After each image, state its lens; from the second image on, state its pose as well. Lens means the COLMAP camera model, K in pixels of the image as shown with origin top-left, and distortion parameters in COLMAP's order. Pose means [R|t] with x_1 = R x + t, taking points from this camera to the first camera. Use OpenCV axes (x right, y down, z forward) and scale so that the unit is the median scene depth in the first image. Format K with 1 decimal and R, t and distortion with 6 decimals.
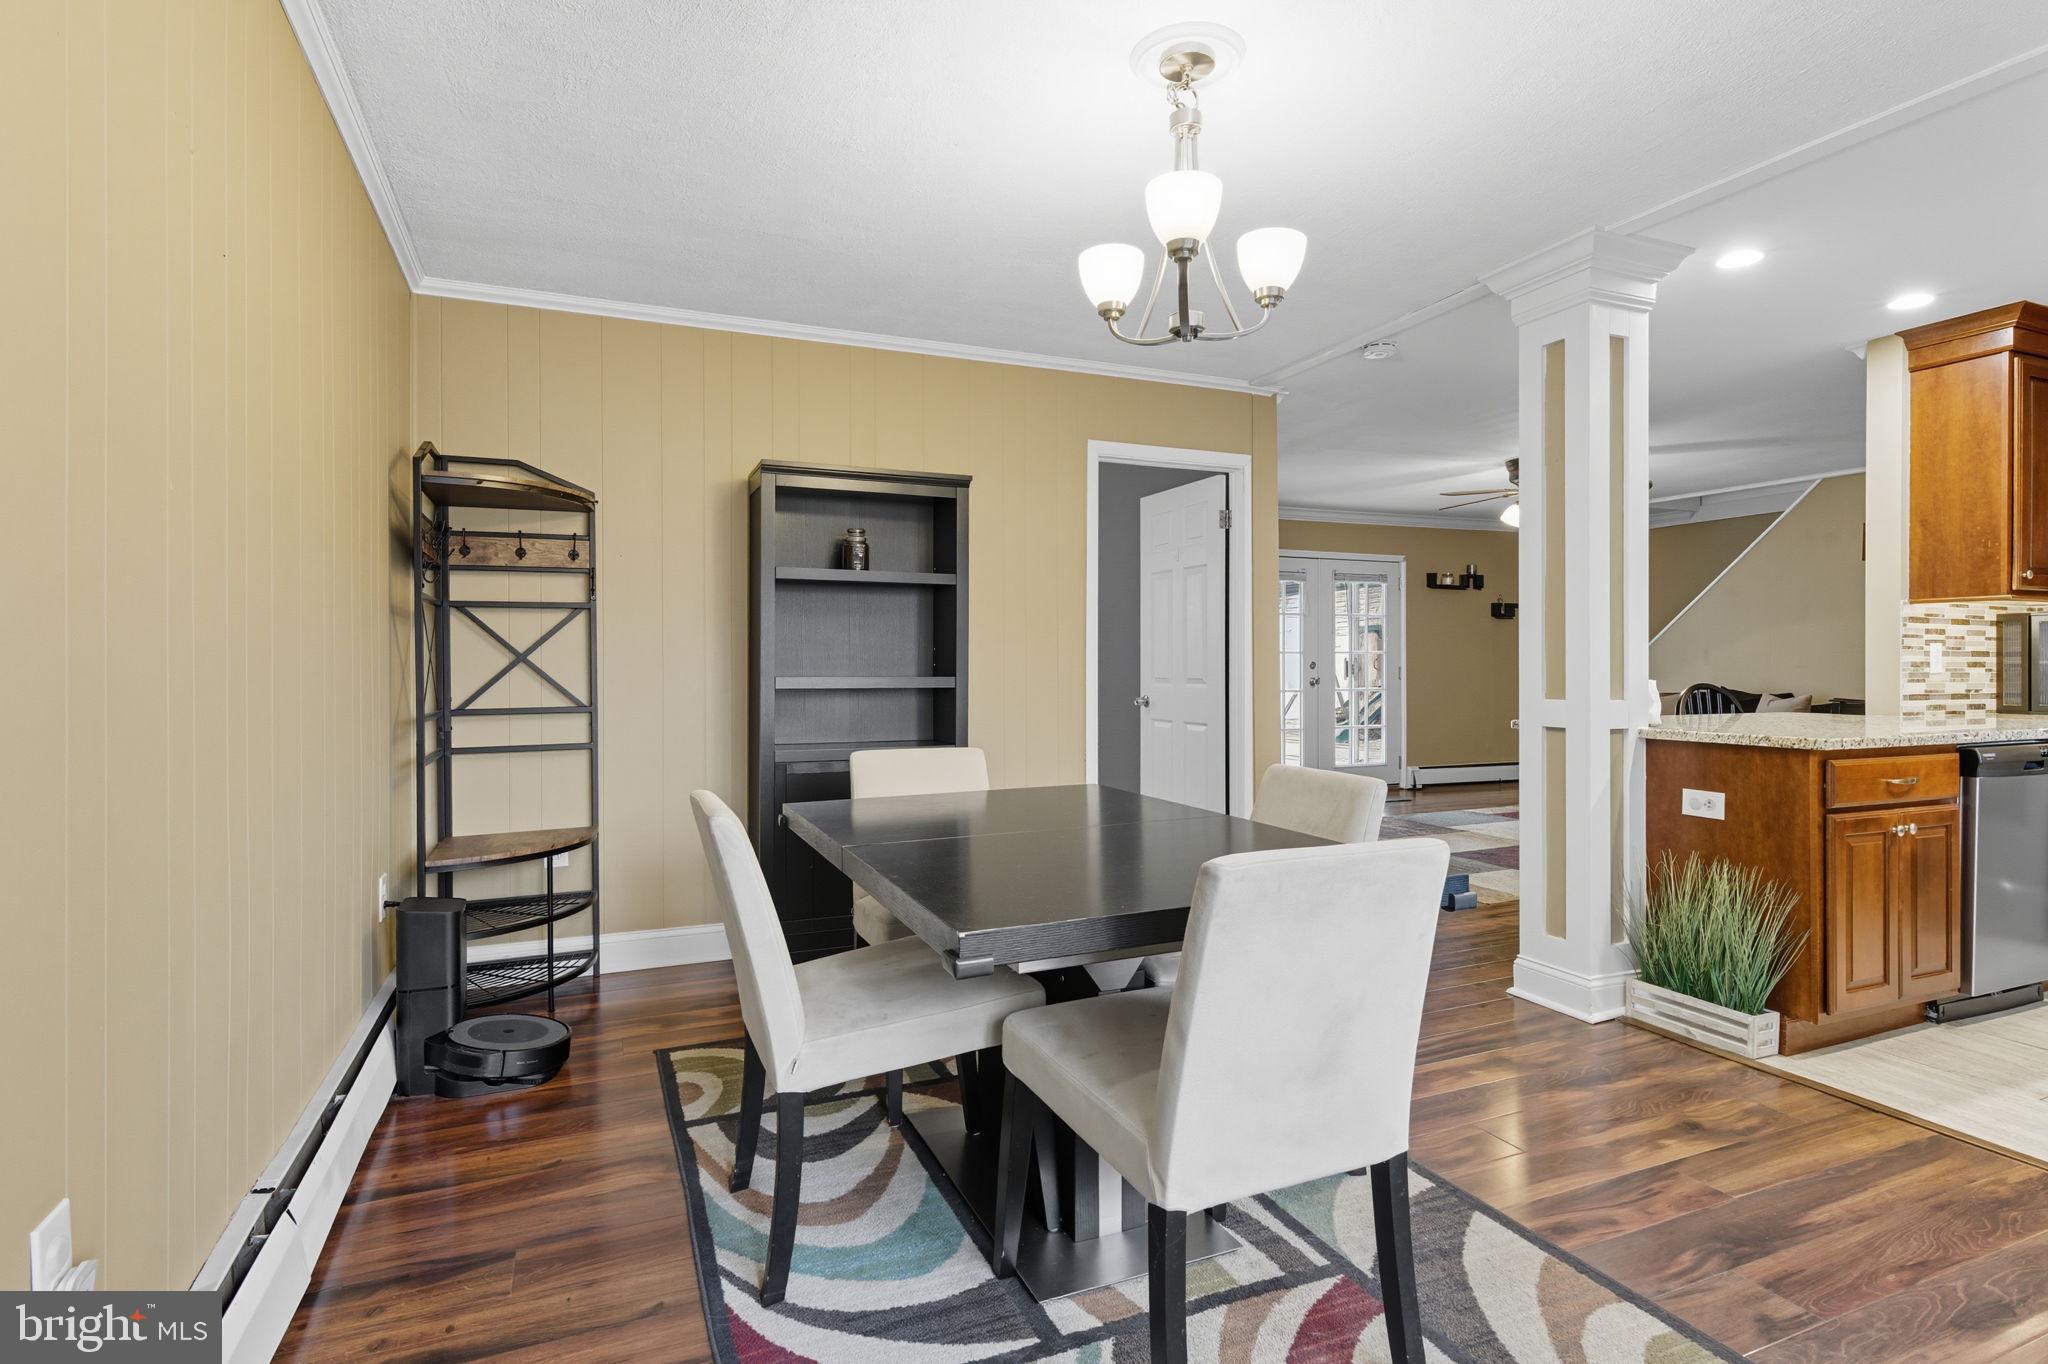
lens RADIAL K [[1021.3, 0, 1013.2], [0, 1021.3, 668.5], [0, 0, 1]] dist [0.002439, 0.000683]
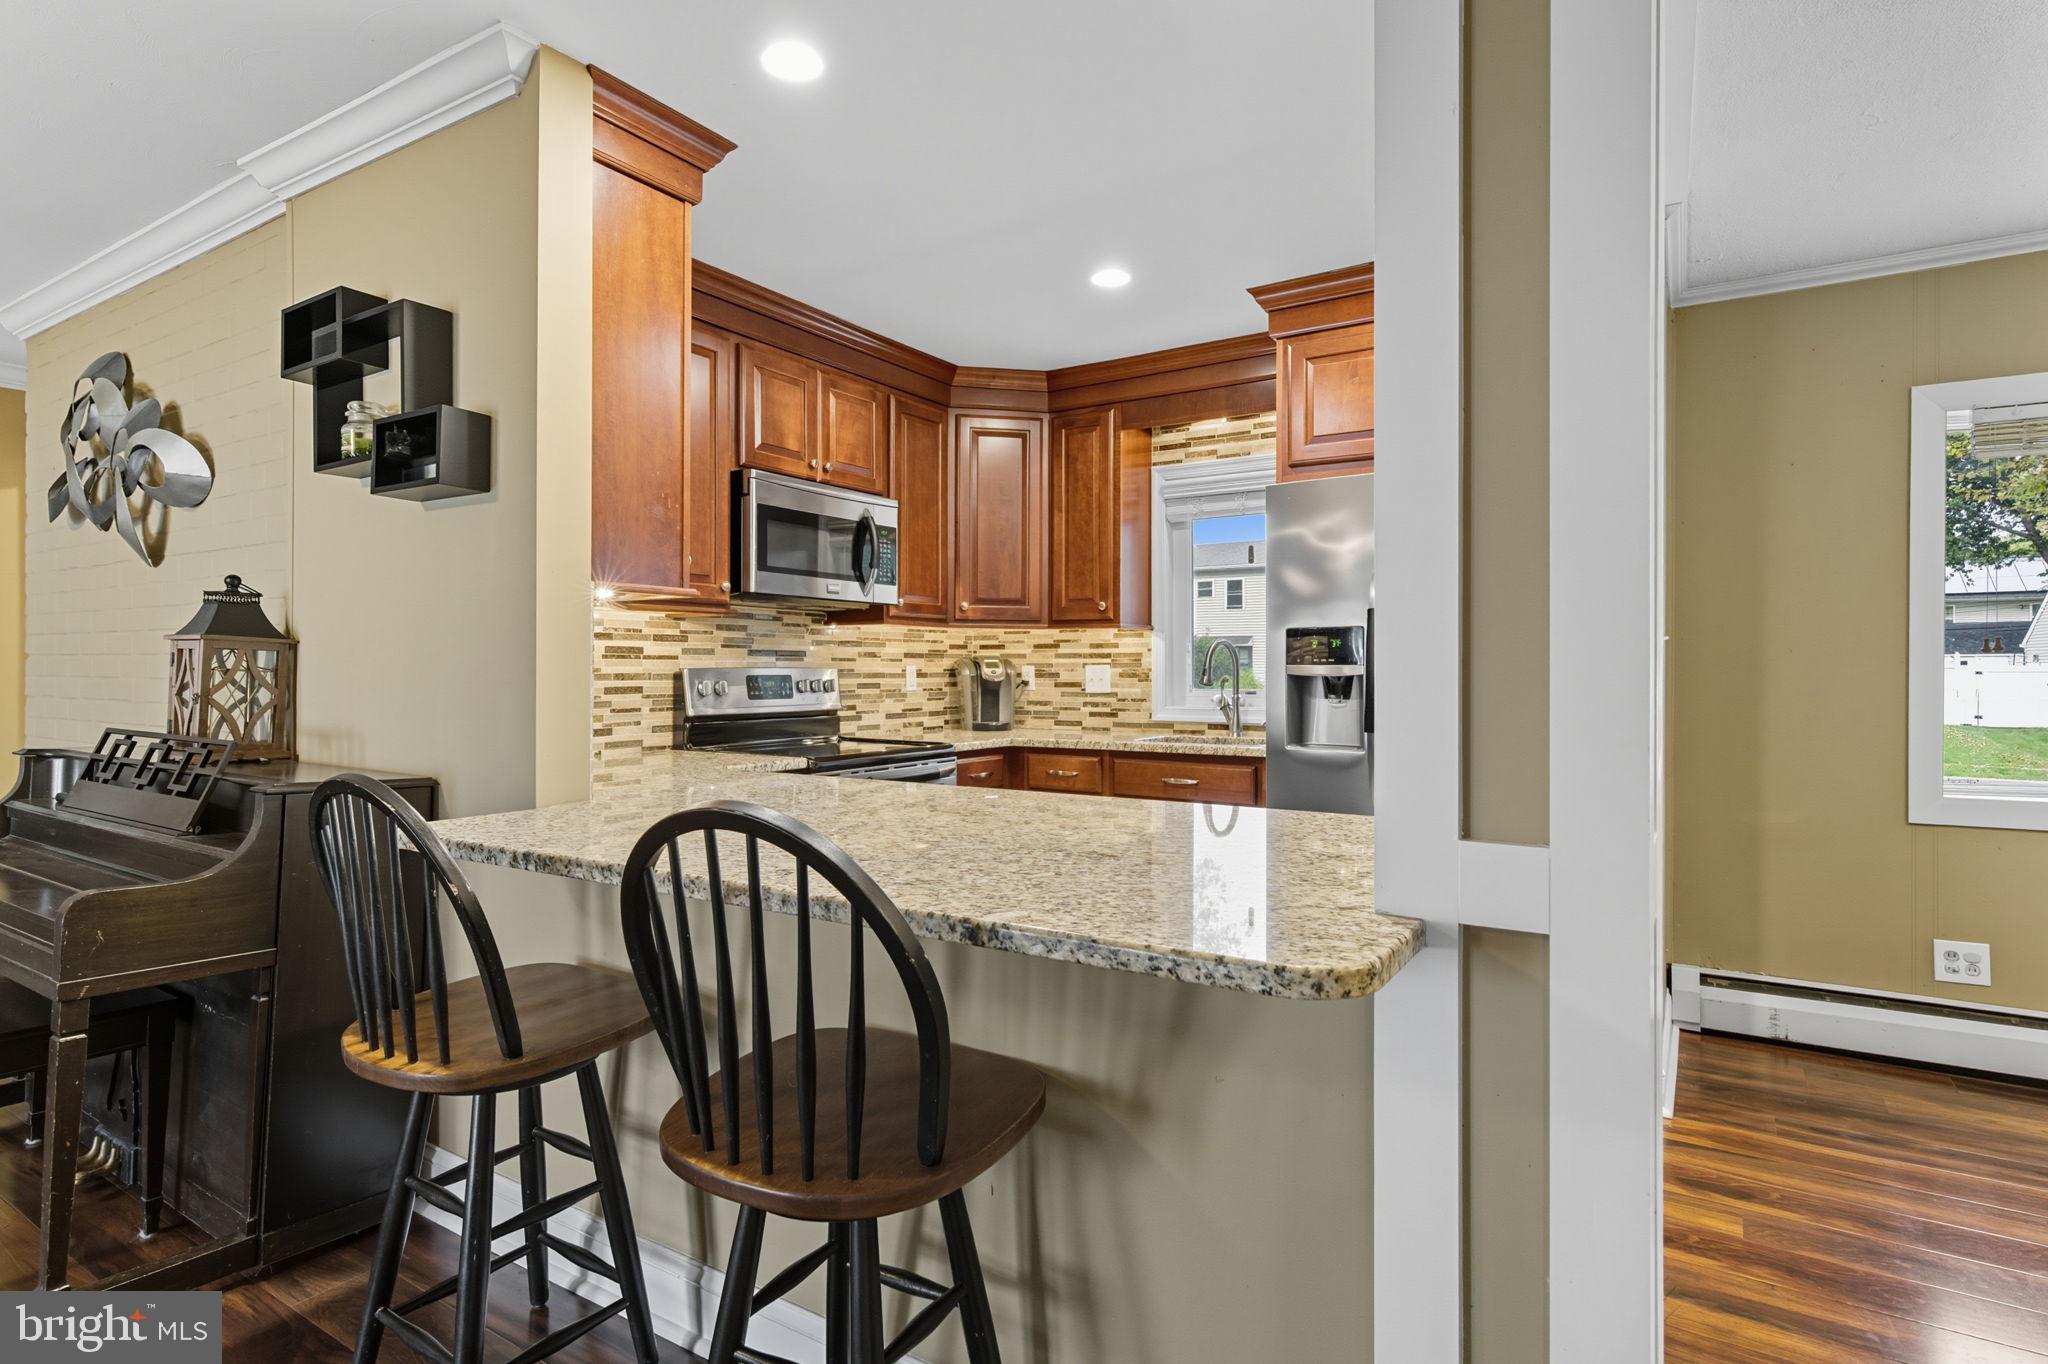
lens RADIAL K [[1086.4, 0, 1016.3], [0, 1086.4, 687.2], [0, 0, 1]] dist [-0.001324, 0.000349]
pose [[-0.561362, -0.013437, 0.827461, 0.277624], [0.004143, 0.999810, 0.019046, -0.021496], [-0.827560, 0.014120, -0.561200, 1.128782]]
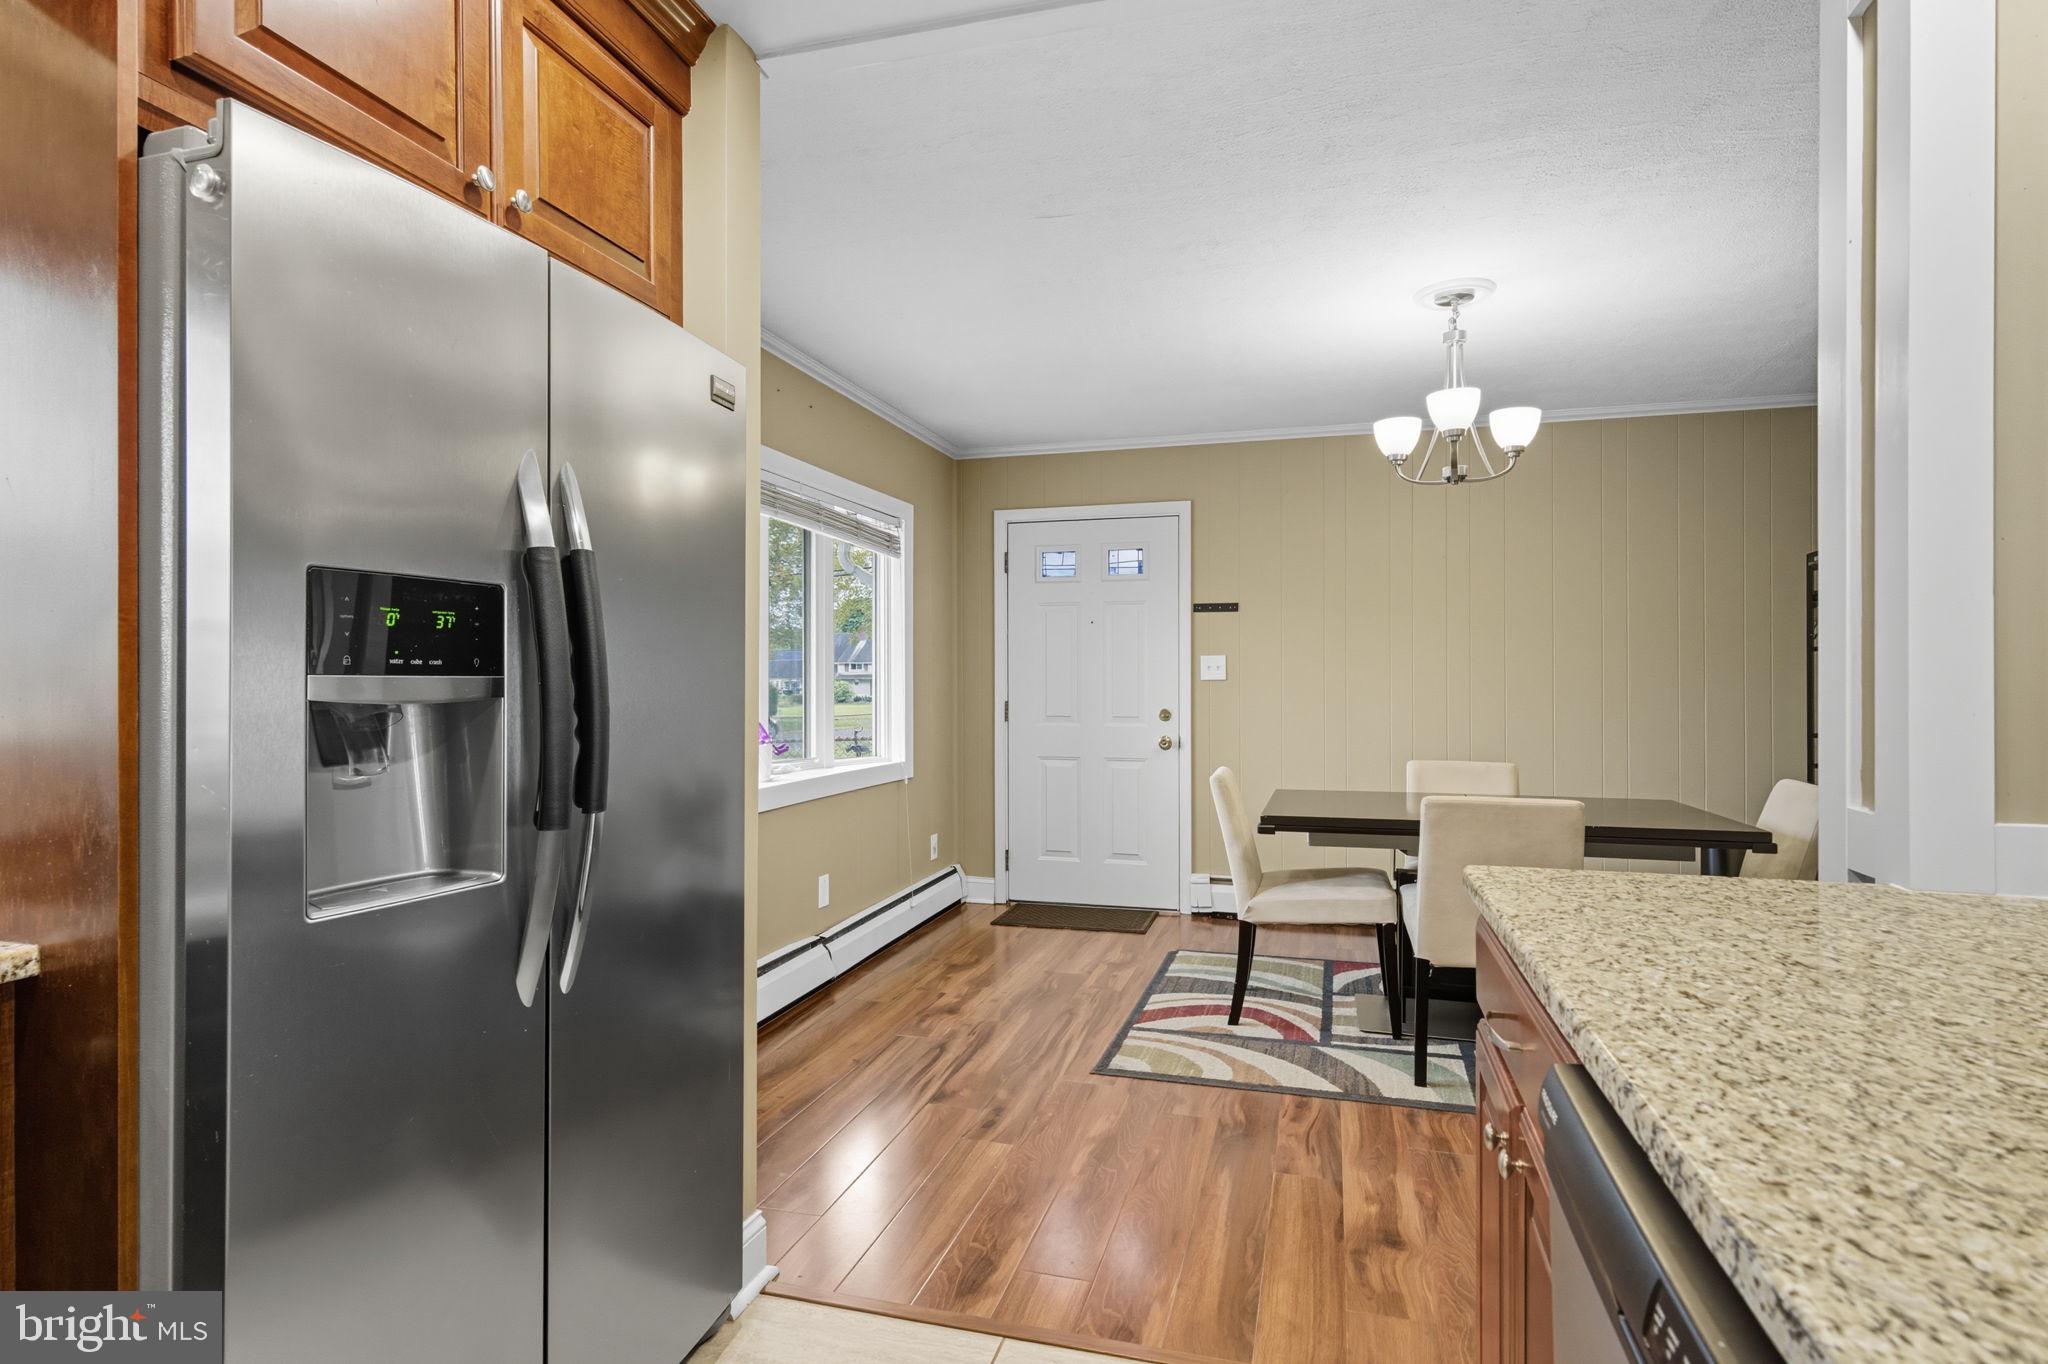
lens RADIAL K [[1031.1, 0, 1024.0], [0, 1031.1, 682.0], [0, 0, 1]] dist [0.000683, 0.000196]
pose [[-0.631218, 0.003131, -0.775599, 0.942807], [-0.001331, 0.999986, 0.005120, -0.021467], [0.775604, 0.004264, -0.631205, 0.799786]]
